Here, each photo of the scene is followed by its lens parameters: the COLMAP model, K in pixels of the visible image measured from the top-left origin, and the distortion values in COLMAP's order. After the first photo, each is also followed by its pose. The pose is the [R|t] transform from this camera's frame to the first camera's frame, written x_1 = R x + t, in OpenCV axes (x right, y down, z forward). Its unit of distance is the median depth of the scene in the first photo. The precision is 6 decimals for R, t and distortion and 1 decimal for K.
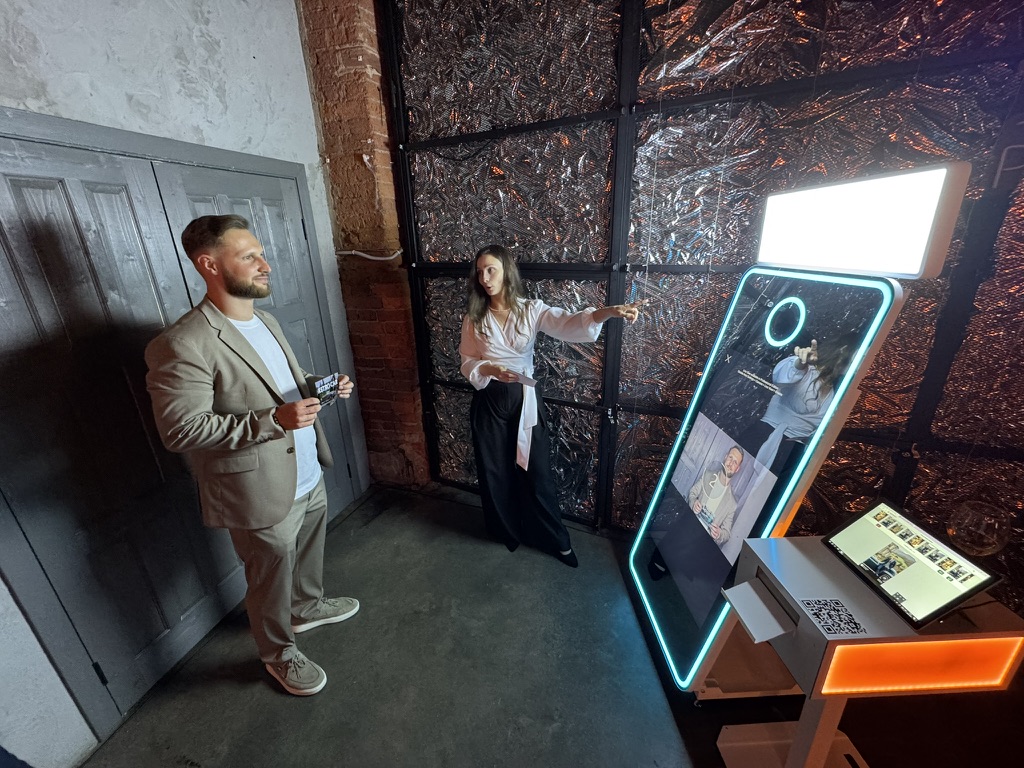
lens RADIAL K [[408.7, 0, 510.4], [0, 408.7, 382.1], [0, 0, 1]] dist [0.000010, -0.000578]
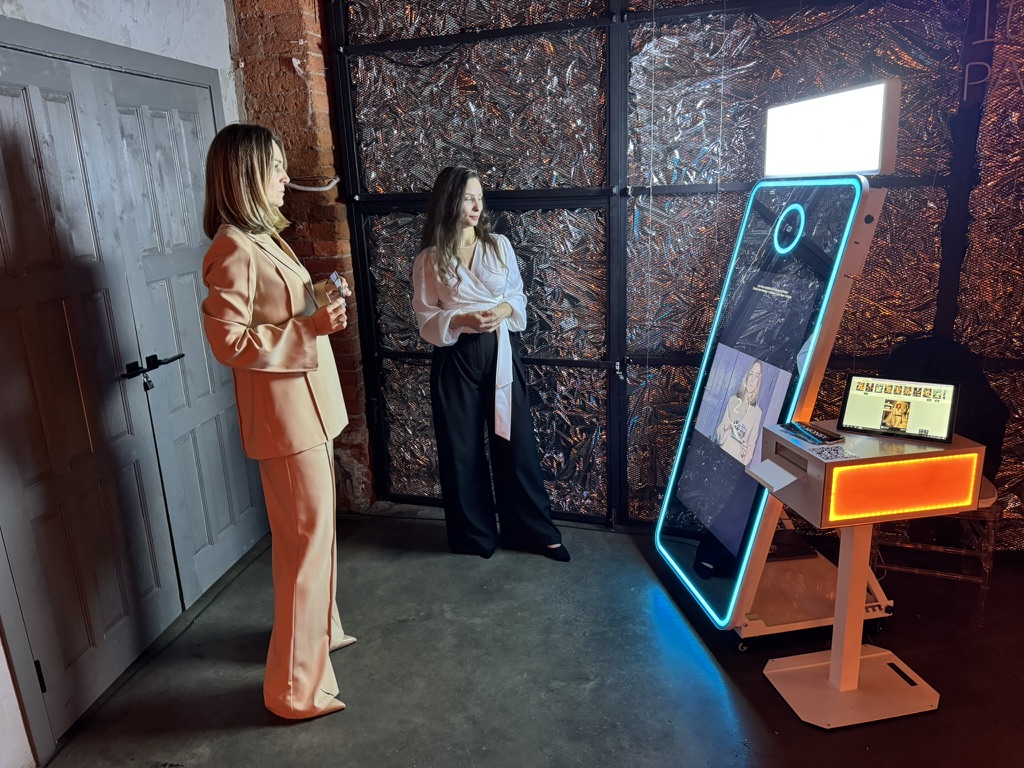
lens RADIAL K [[718.0, 0, 517.9], [0, 718.0, 384.2], [0, 0, 1]] dist [0.122426, -0.223400]
pose [[0.988642, -0.049302, 0.141970, -0.187306], [0.060527, 0.995280, -0.075859, 0.234450], [-0.137560, 0.083590, 0.986960, -0.459740]]
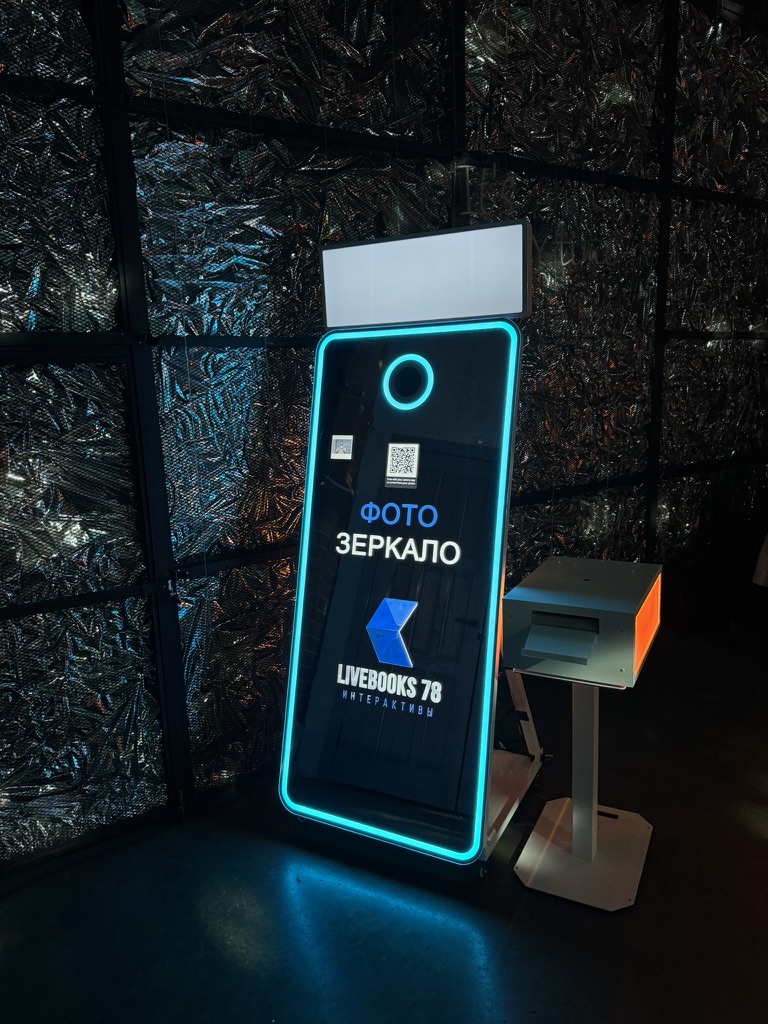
lens RADIAL K [[718.0, 0, 384.0], [0, 718.0, 512.0], [0, 0, 1]] dist [0.122426, -0.223400]
pose [[0.494694, -0.161739, 0.853884, -0.532414], [0.309470, 0.950909, 0.000827, 0.075838], [-0.812100, 0.263843, 0.520463, 0.209895]]
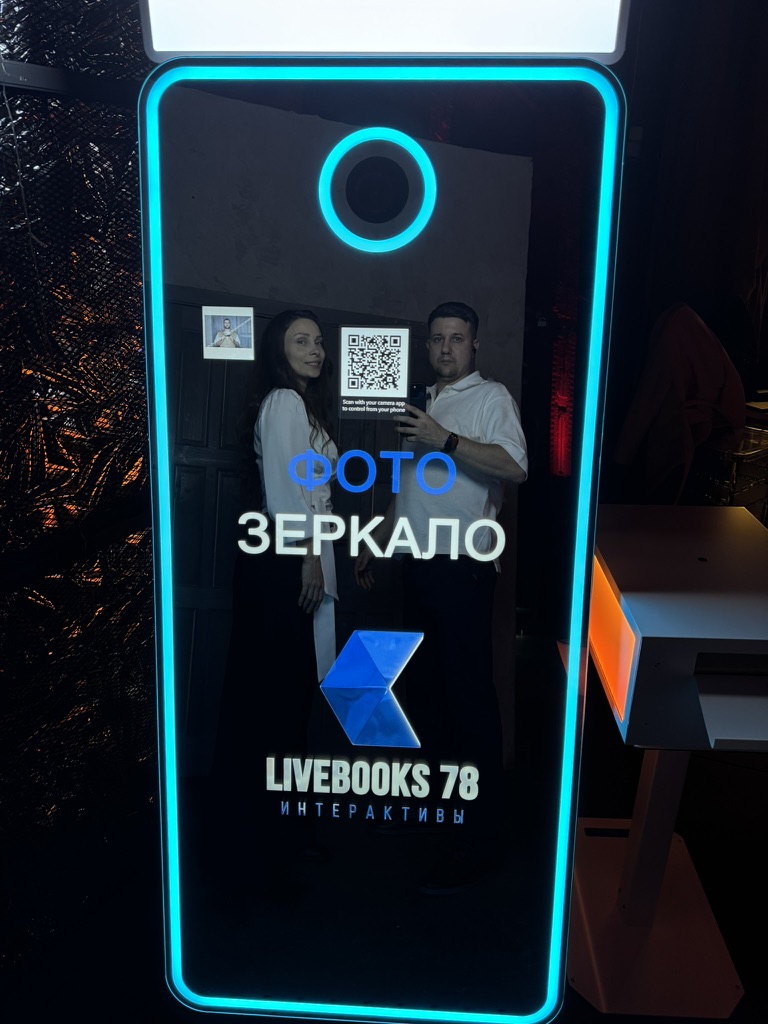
lens RADIAL K [[718.0, 0, 384.0], [0, 718.0, 512.0], [0, 0, 1]] dist [0.122426, -0.223400]
pose [[0.078915, -0.380148, 0.921553, -0.103877], [0.315124, 0.886546, 0.338722, -0.074663], [-0.945764, 0.263673, 0.189756, 0.666031]]
